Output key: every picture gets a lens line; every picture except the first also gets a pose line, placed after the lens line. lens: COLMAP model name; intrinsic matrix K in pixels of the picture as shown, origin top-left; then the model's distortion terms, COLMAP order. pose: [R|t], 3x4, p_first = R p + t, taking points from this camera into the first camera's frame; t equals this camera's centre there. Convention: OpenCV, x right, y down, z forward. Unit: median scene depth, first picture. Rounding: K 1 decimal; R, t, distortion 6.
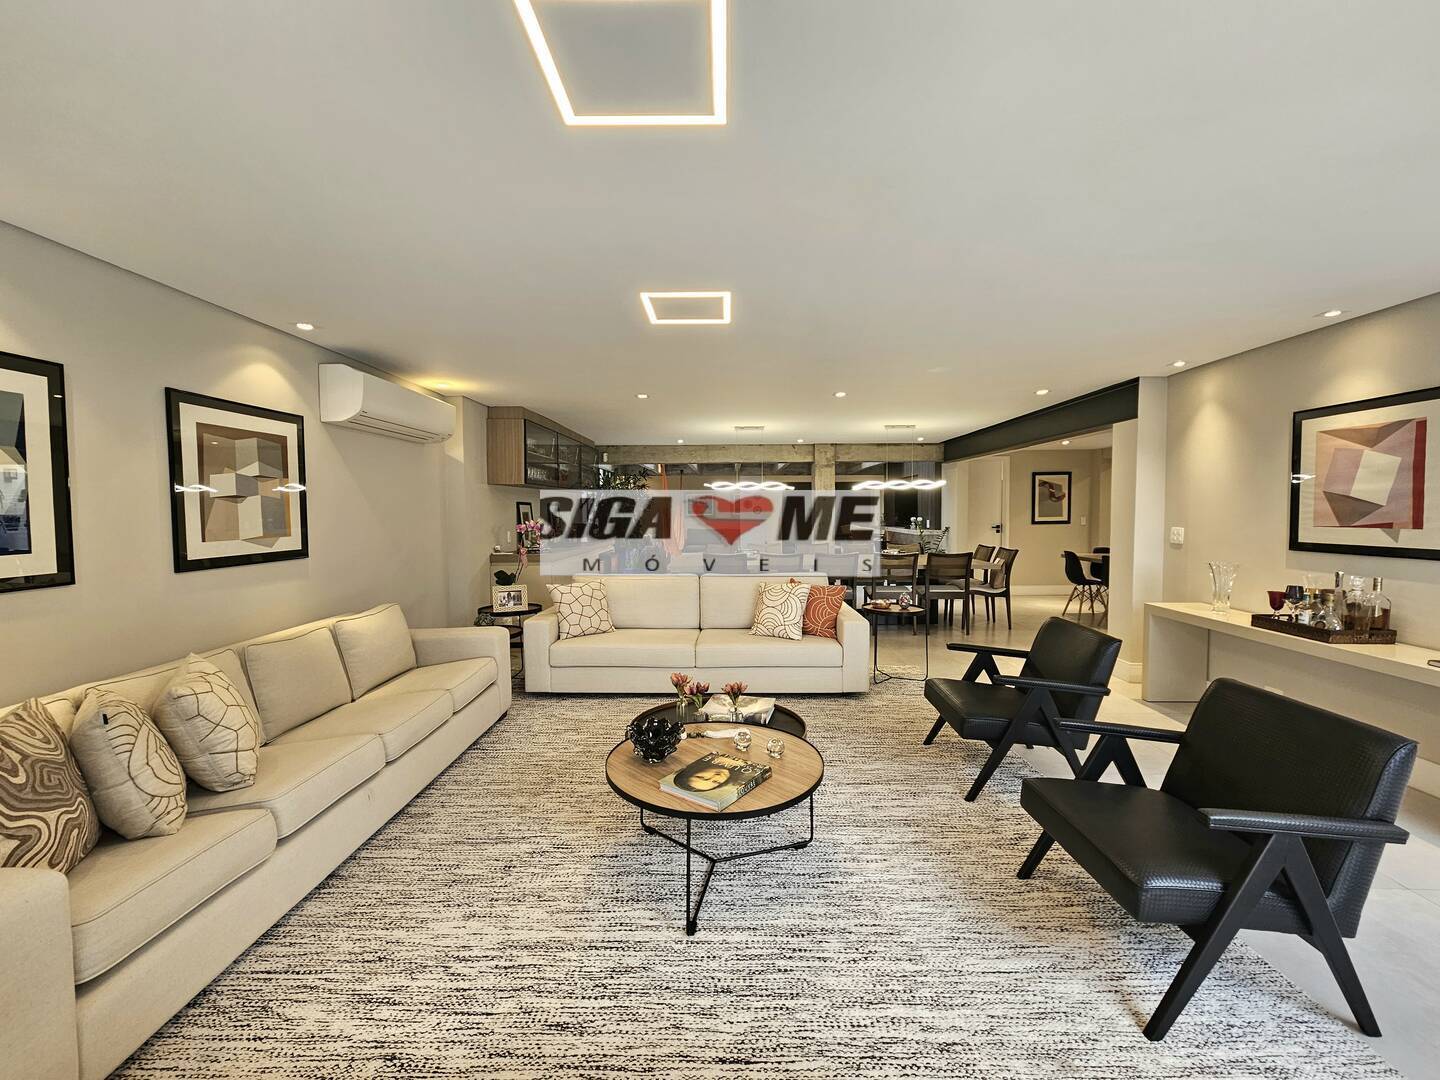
lens RADIAL K [[577.9, 0, 723.5], [0, 577.9, 536.2], [0, 0, 1]] dist [0.000252, 0.000474]
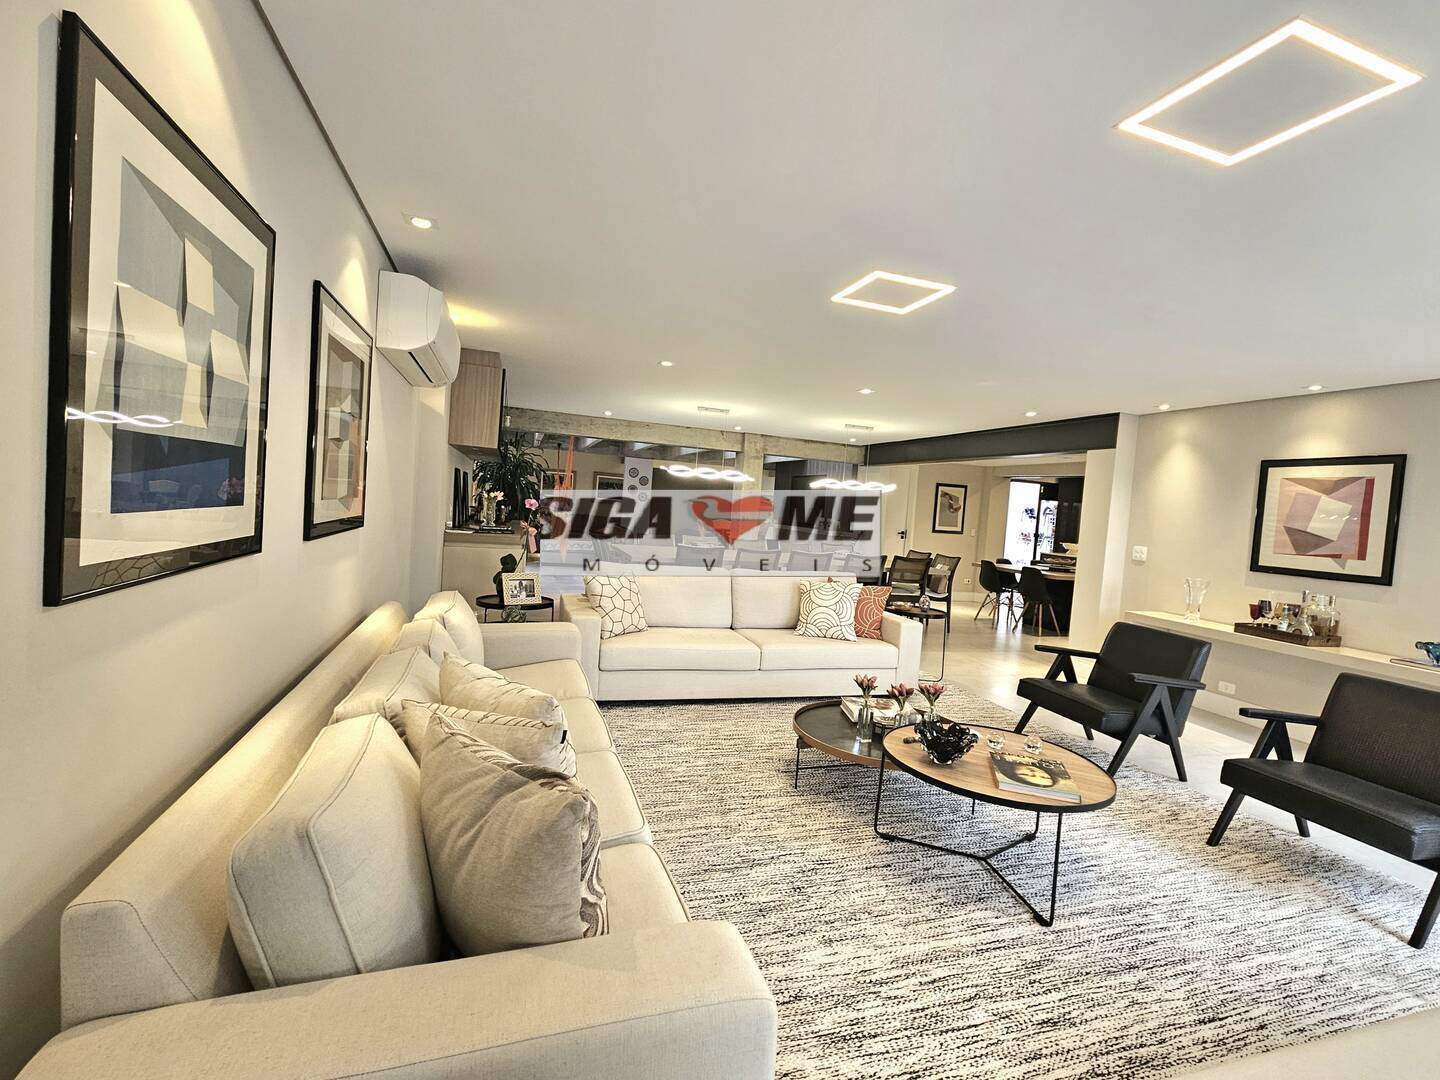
lens RADIAL K [[642.9, 0, 719.0], [0, 642.9, 534.9], [0, 0, 1]] dist [0.001383, 0.000930]
pose [[0.945244, 0.059658, 0.320865, -0.574343], [-0.063567, 0.997976, 0.001710, 0.017842], [-0.320113, -0.022013, 0.947124, 0.067078]]
